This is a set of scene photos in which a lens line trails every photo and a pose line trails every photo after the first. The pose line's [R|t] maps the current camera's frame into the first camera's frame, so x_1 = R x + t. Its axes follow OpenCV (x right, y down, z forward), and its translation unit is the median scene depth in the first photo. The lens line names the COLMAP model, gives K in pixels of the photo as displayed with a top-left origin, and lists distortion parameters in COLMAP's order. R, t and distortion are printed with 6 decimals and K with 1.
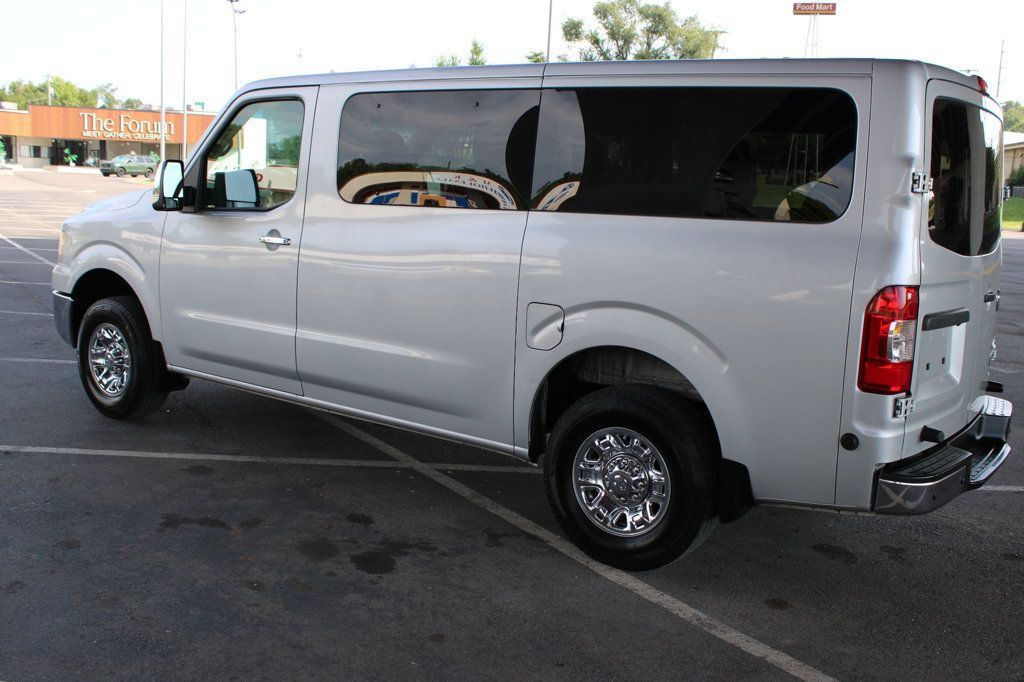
lens RADIAL K [[1008.3, 0, 512.0], [0, 1008.3, 341.0], [0, 0, 1]] dist [-0.141322, 0.156940]
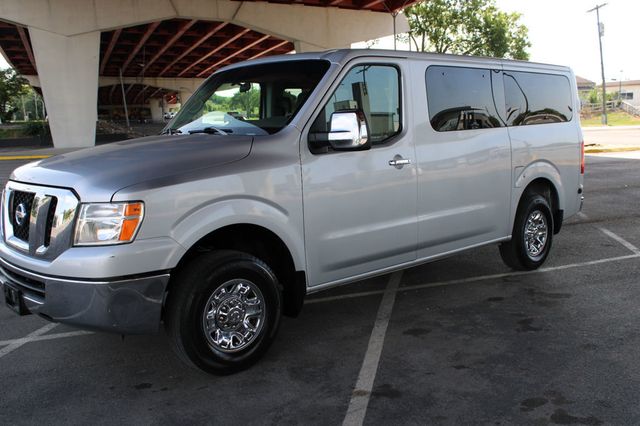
lens RADIAL K [[630.2, 0, 320.0], [0, 630.2, 213.0], [0, 0, 1]] dist [-0.141322, 0.156940]
pose [[0.219404, -0.192500, 0.956455, -1.409122], [0.188842, 0.970181, 0.151944, -0.231715], [-0.957184, 0.147281, 0.249214, 1.090551]]
